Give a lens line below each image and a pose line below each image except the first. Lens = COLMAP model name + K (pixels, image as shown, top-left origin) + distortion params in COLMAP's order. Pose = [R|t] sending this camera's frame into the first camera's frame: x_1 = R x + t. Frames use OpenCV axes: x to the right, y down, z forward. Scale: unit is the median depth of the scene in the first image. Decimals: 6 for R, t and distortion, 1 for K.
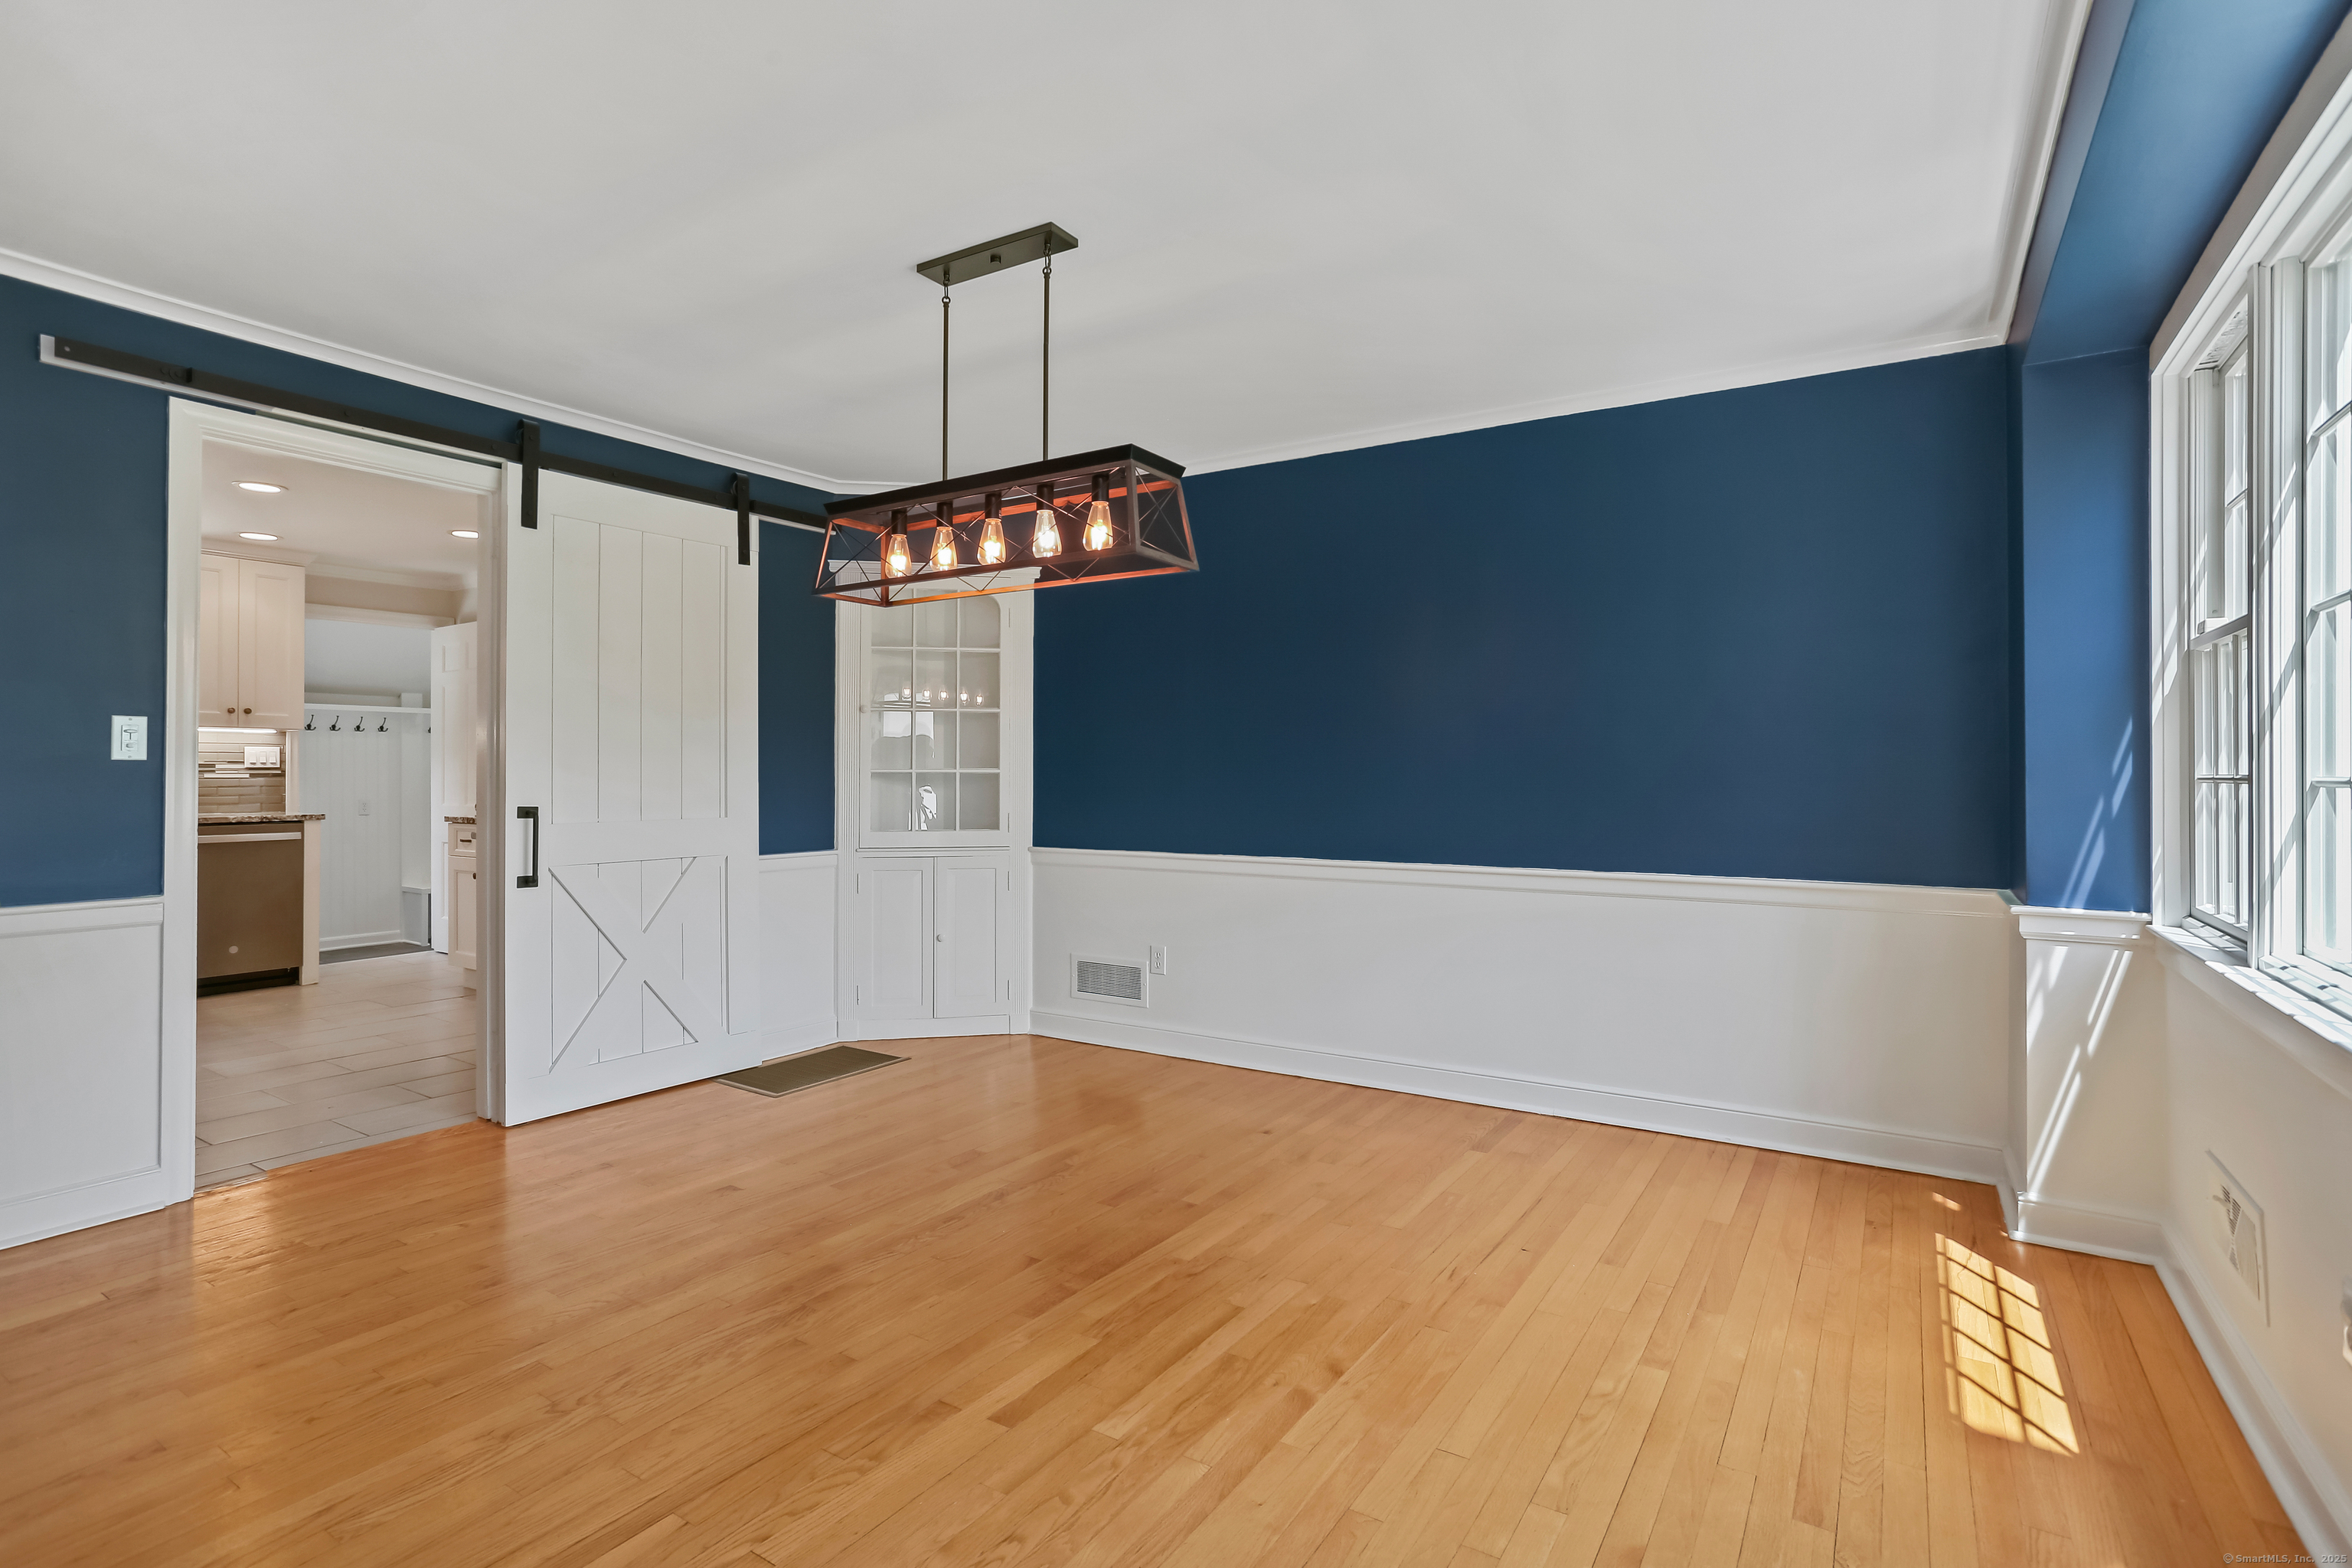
lens RADIAL K [[1151.2, 0, 1177.1], [0, 1151.2, 761.3], [0, 0, 1]] dist [-0.059062, 0.038075]
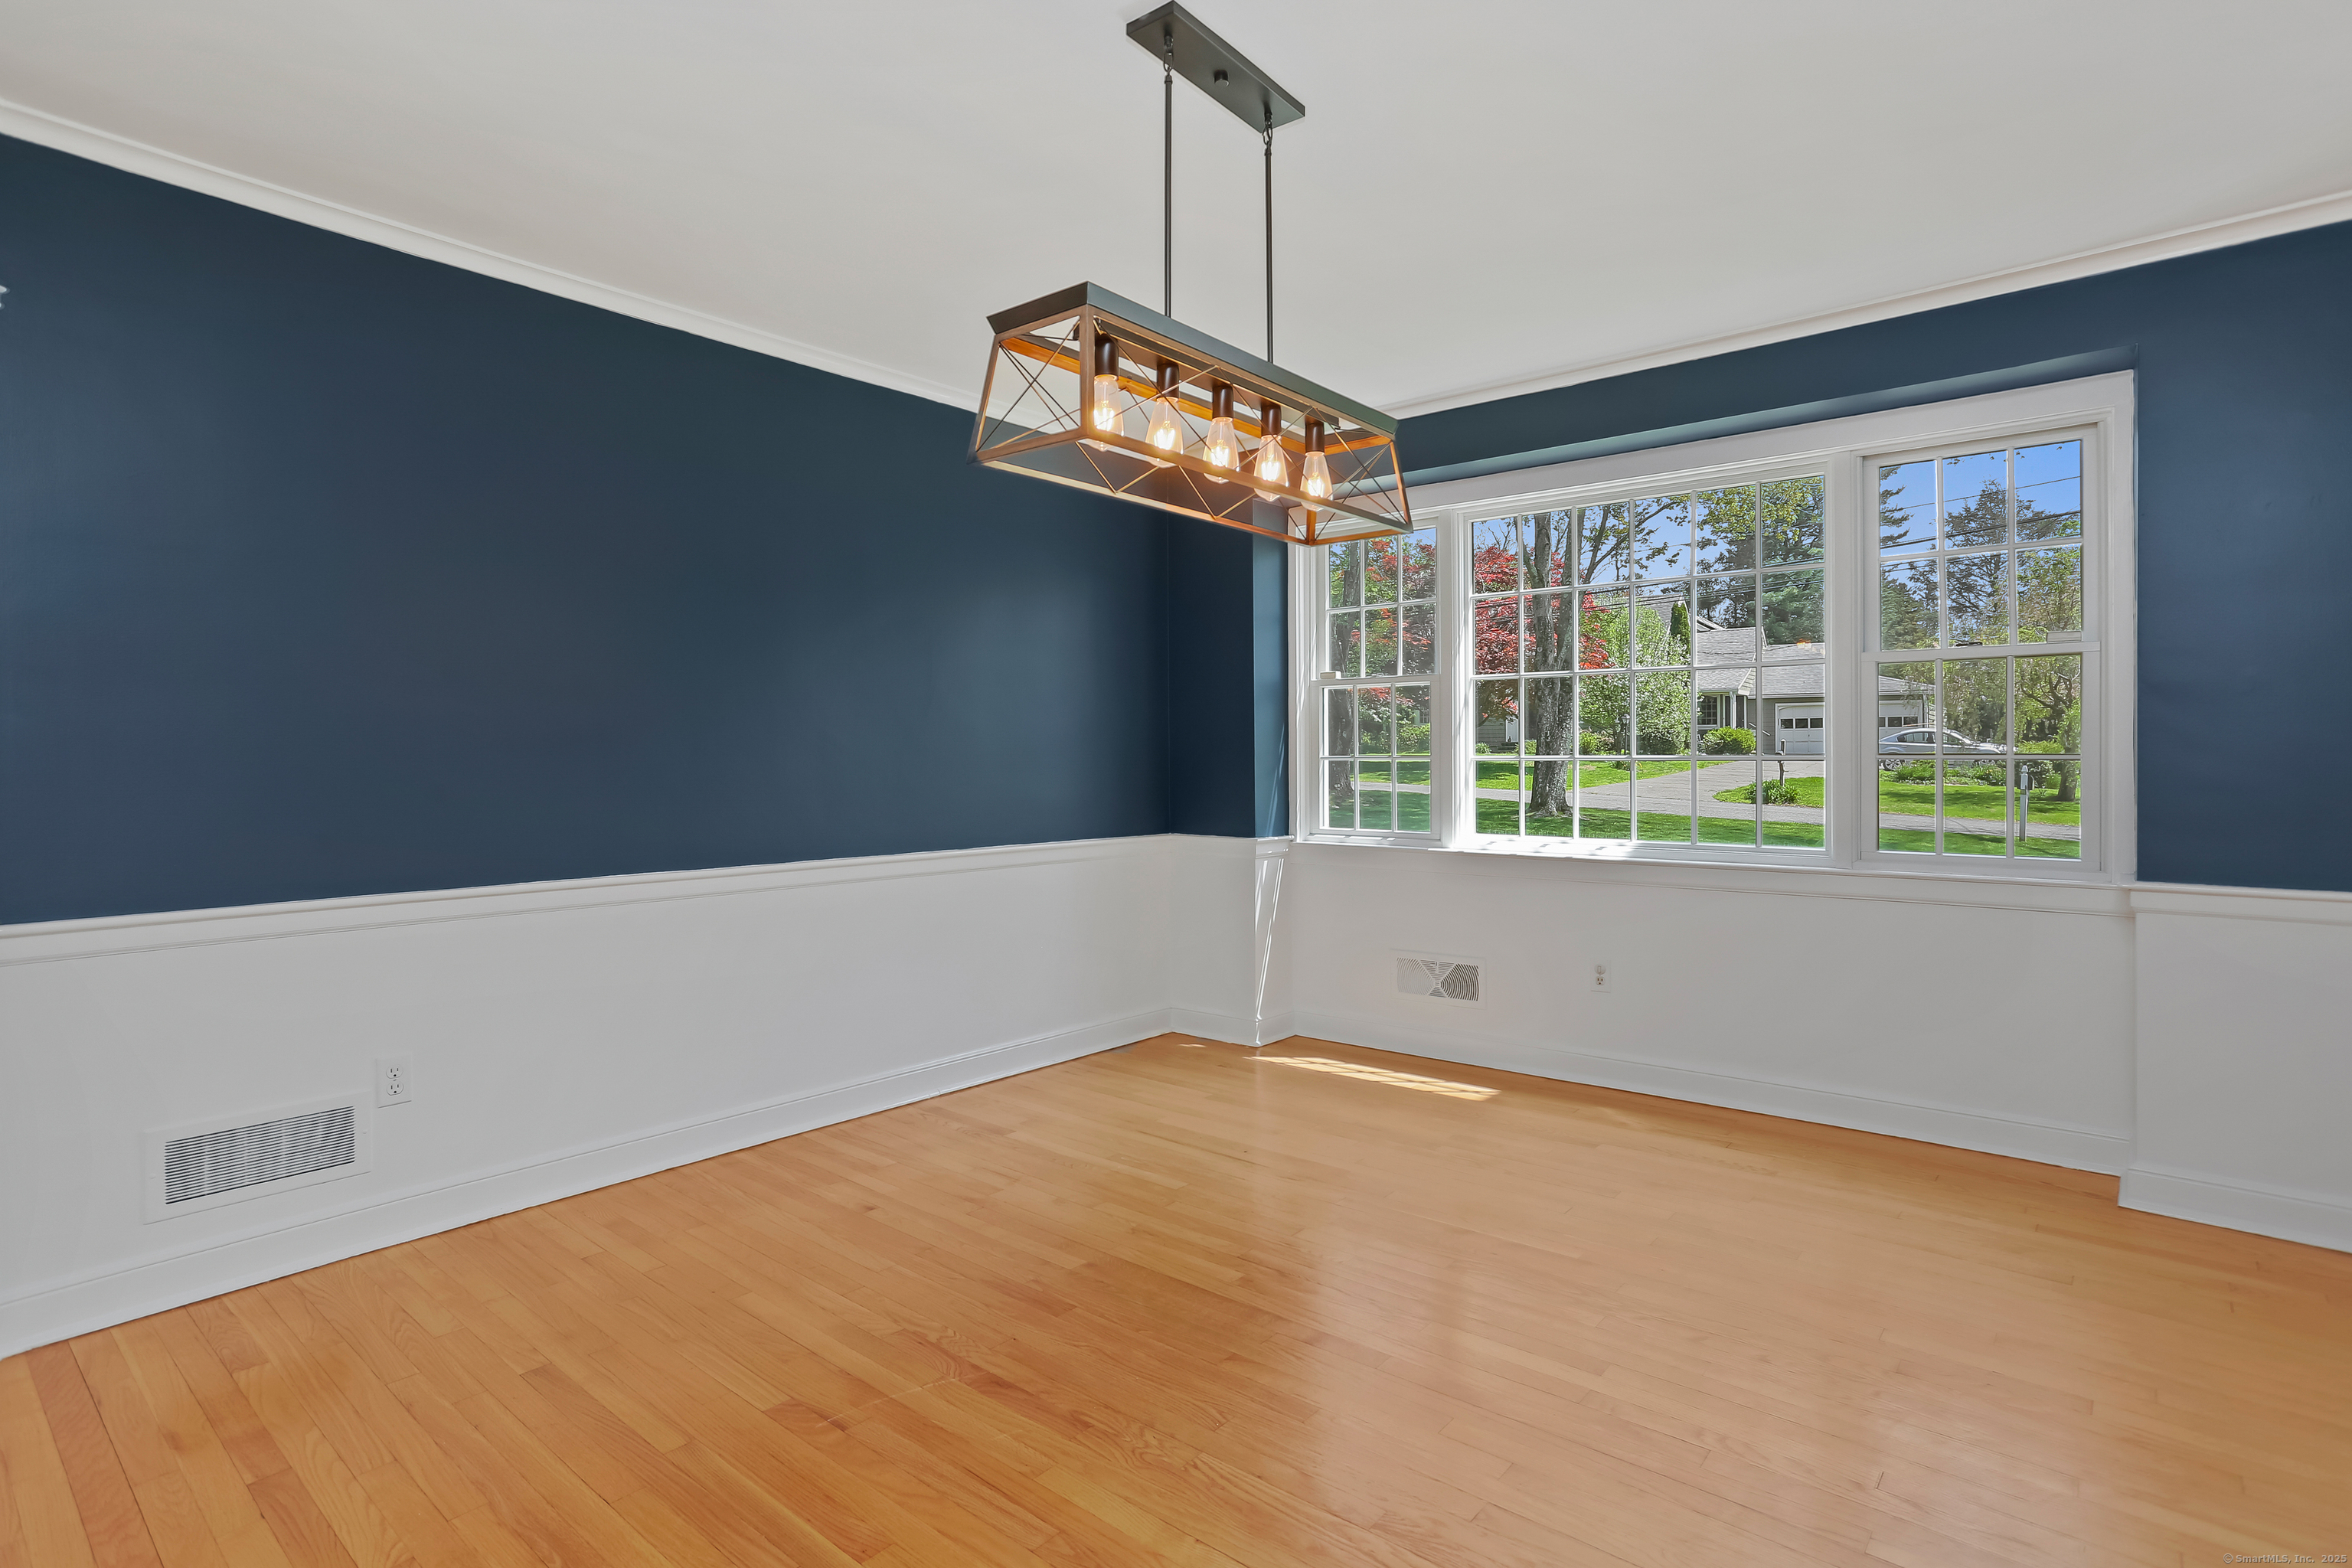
lens RADIAL K [[1151.2, 0, 1177.1], [0, 1151.2, 761.3], [0, 0, 1]] dist [-0.059062, 0.038075]
pose [[0.127448, -0.002472, 0.991842, -0.897070], [-0.005660, 0.999979, 0.003220, 0.013483], [-0.991829, -0.006024, 0.127432, 0.912333]]
